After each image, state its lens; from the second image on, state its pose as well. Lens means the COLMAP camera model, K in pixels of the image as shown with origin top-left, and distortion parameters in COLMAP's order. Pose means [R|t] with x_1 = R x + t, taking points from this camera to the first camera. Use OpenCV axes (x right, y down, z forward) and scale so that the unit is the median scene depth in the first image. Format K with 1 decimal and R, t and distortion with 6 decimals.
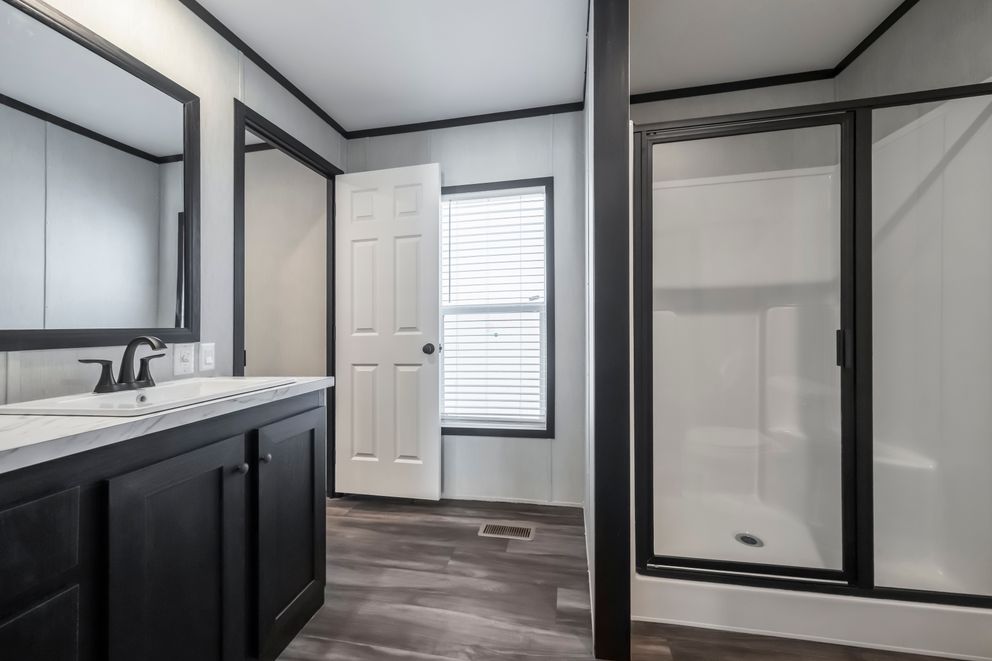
lens RADIAL K [[362.1, 0, 478.5], [0, 362.1, 330.2], [0, 0, 1]] dist [0.011549, 0.000642]
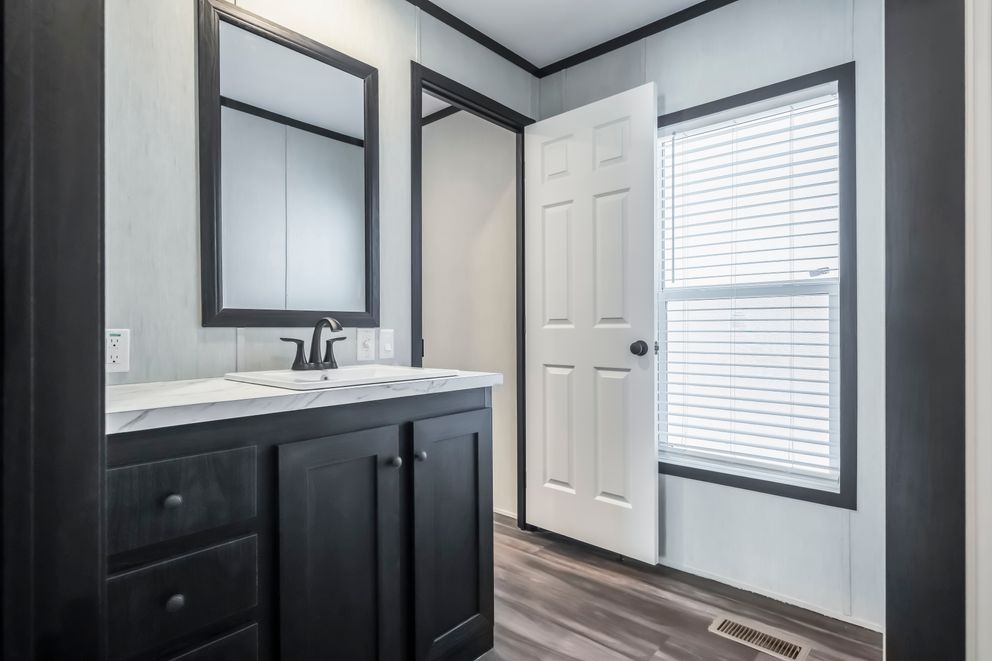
lens RADIAL K [[493.8, 0, 498.3], [0, 493.8, 332.7], [0, 0, 1]] dist [0.012121, -0.002341]
pose [[0.874028, 0.025859, -0.485186, 0.119983], [-0.022890, 0.999665, 0.012045, 0.020821], [0.485335, 0.000578, 0.874328, 0.020476]]
